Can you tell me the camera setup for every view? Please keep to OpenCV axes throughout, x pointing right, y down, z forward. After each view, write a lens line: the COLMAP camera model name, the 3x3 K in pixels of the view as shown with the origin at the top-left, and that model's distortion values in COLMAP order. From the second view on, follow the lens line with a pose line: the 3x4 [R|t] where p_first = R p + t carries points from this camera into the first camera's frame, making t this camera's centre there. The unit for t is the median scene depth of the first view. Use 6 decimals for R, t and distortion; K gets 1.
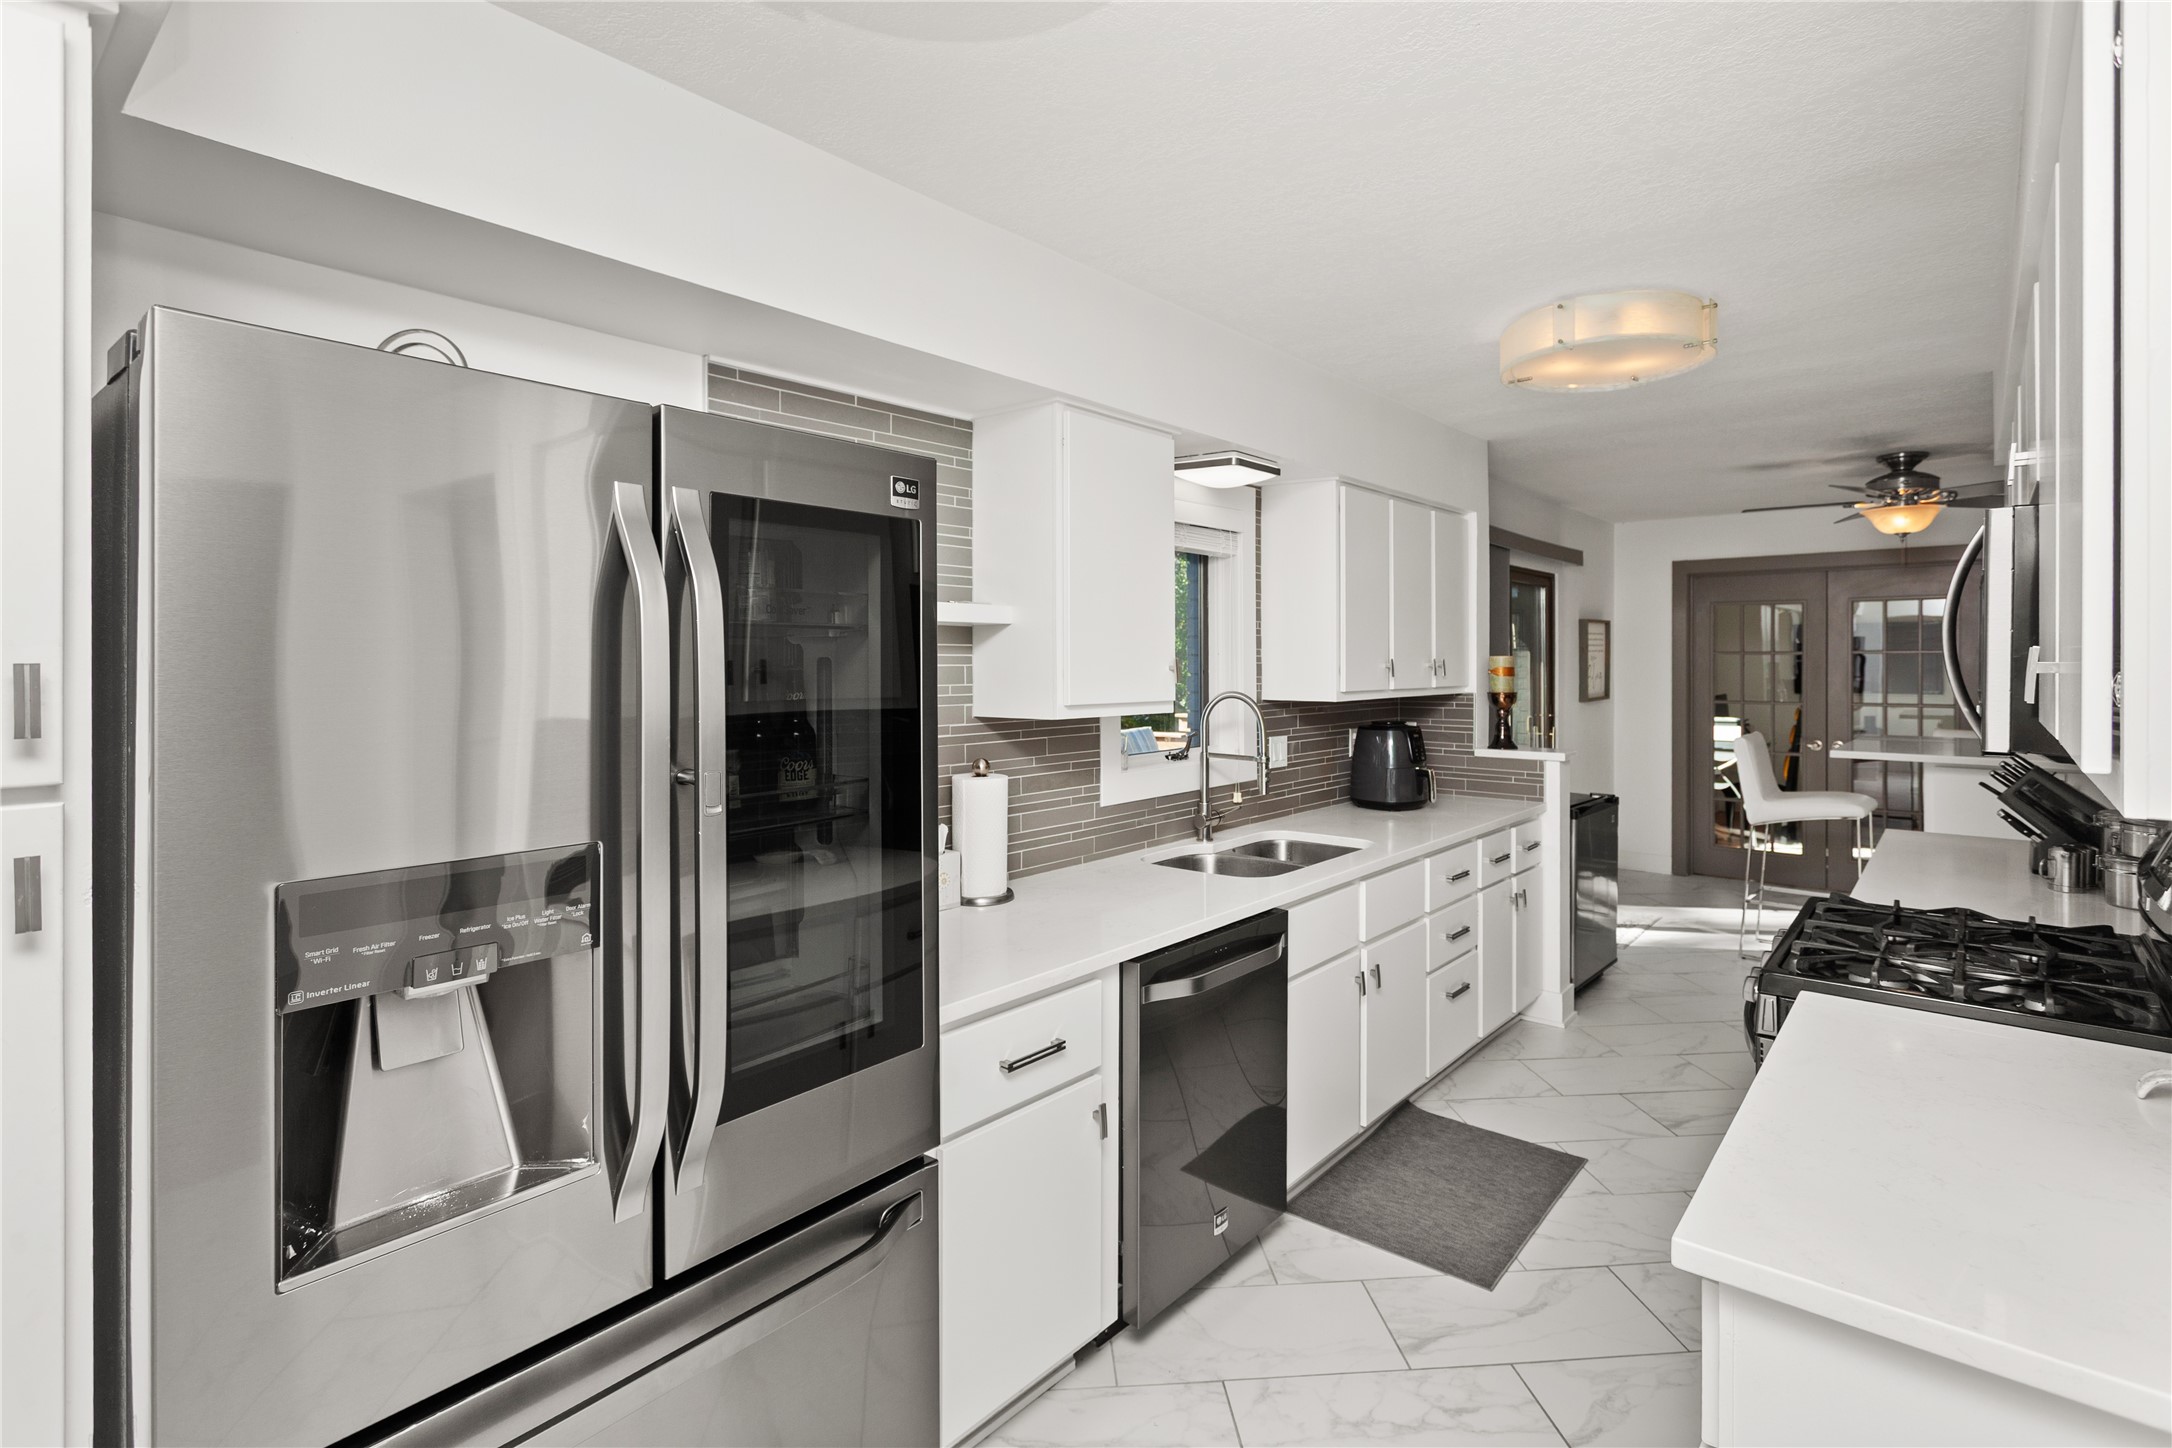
lens RADIAL K [[1044.9, 0, 1103.0], [0, 1044.9, 660.9], [0, 0, 1]] dist [-0.000893, -0.000025]
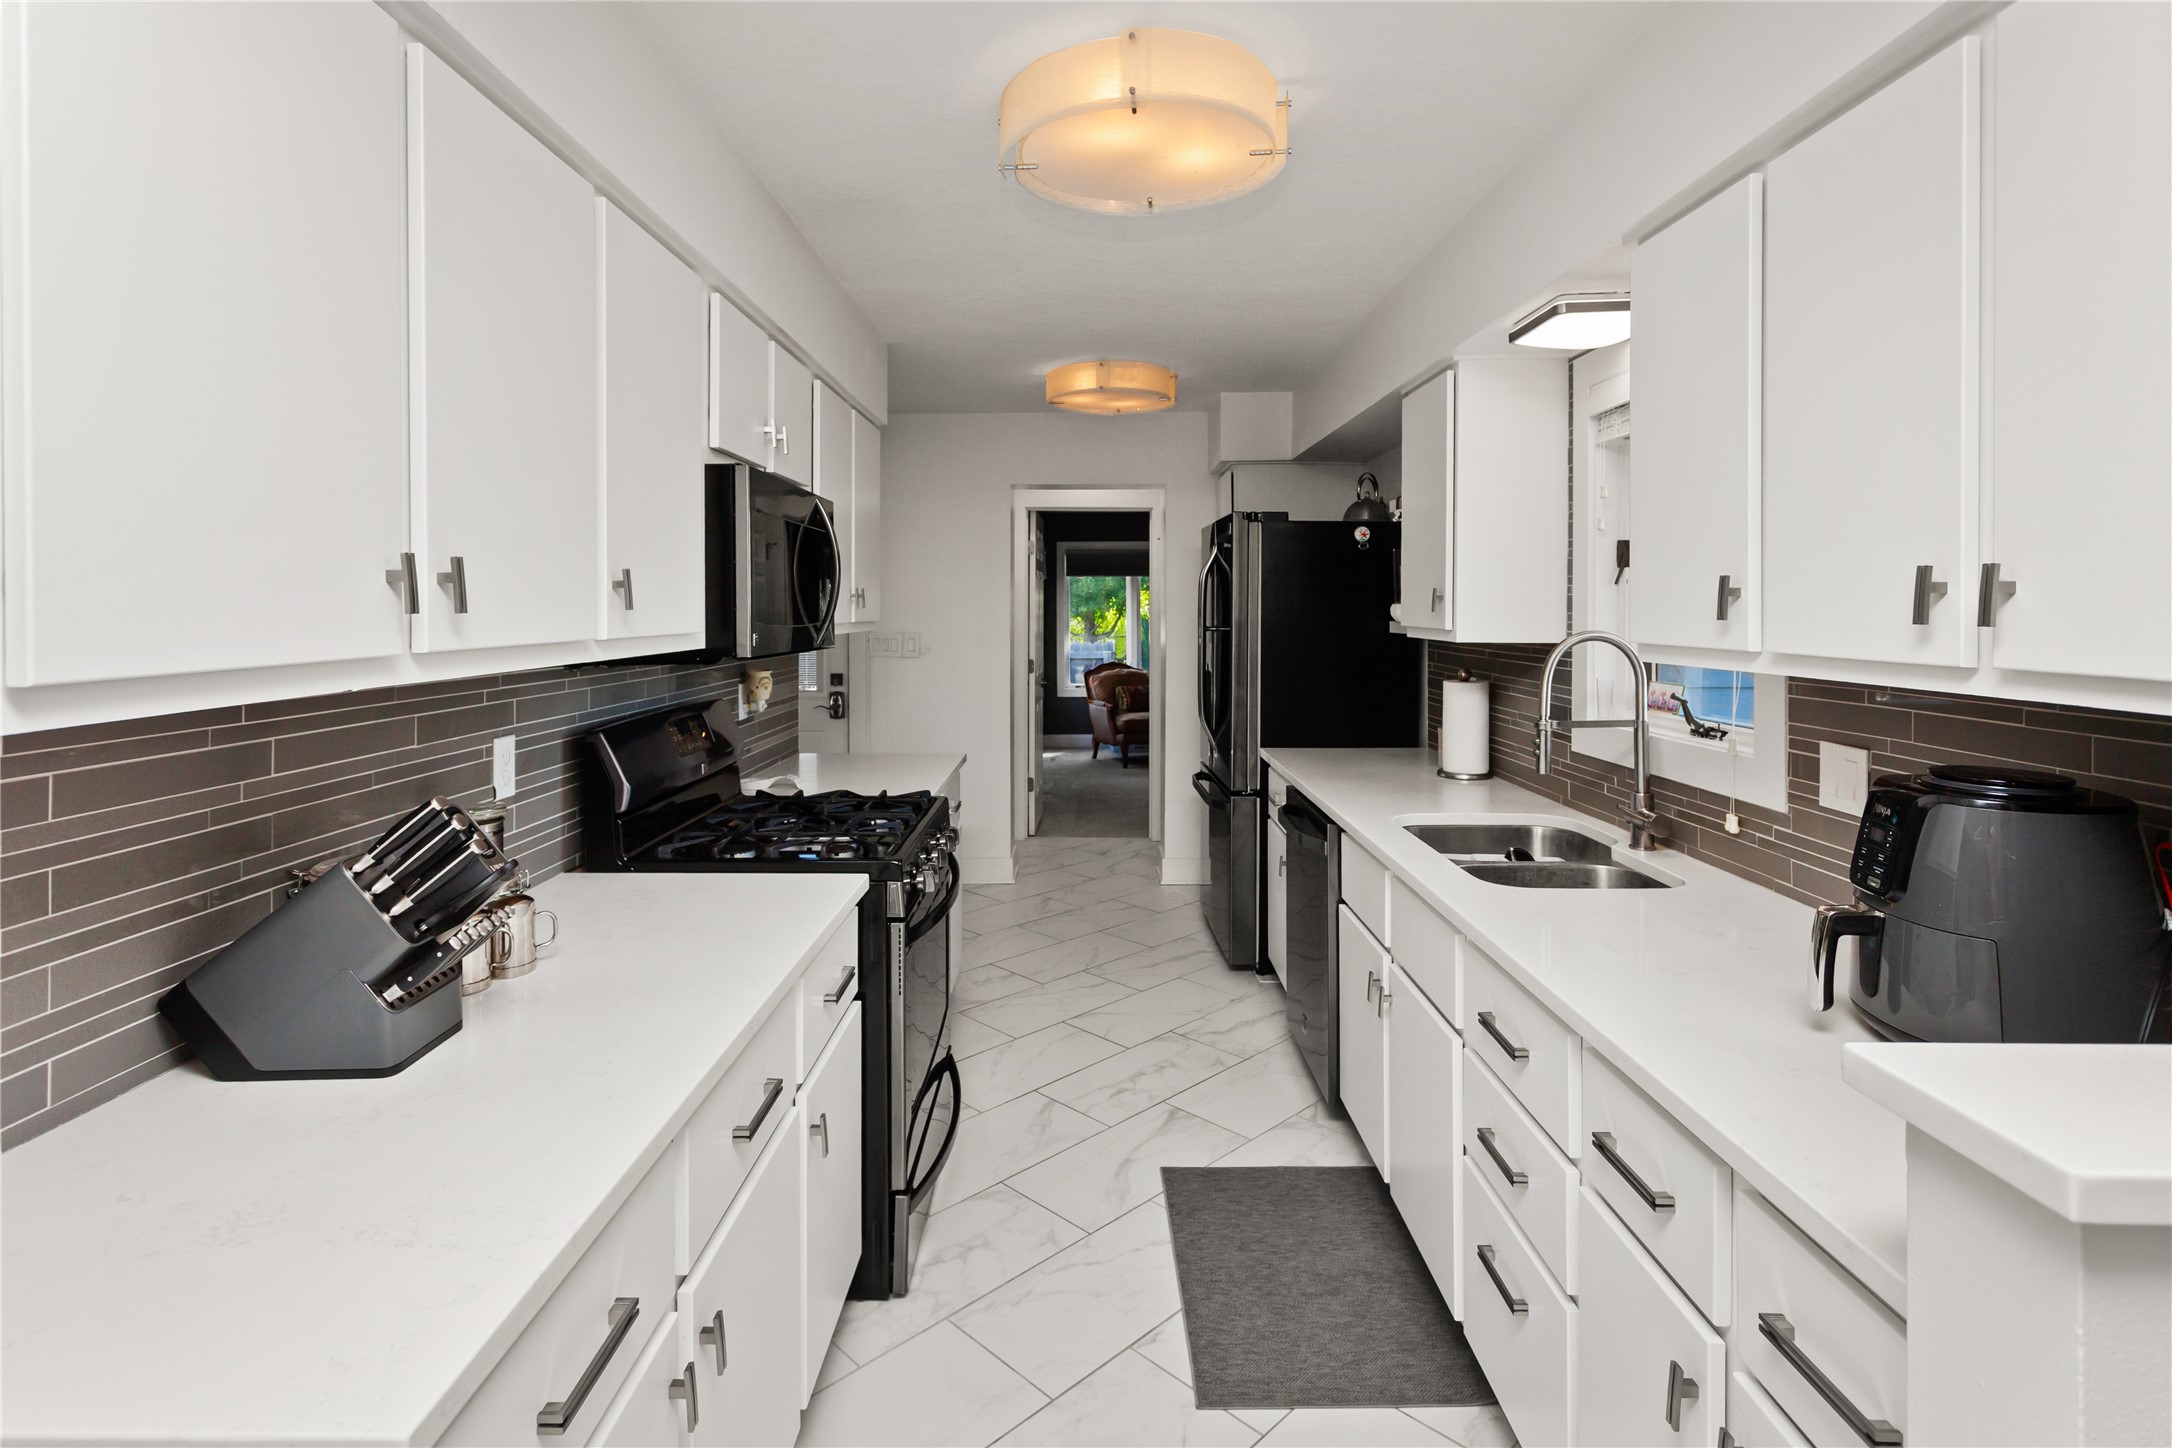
lens RADIAL K [[1044.9, 0, 1083.7], [0, 1044.9, 604.5], [0, 0, 1]] dist [-0.000893, -0.000025]
pose [[-0.765053, 0.004020, -0.643955, 1.112980], [-0.000482, 0.999977, 0.006816, 0.010613], [0.643968, 0.005525, -0.765033, 1.750563]]
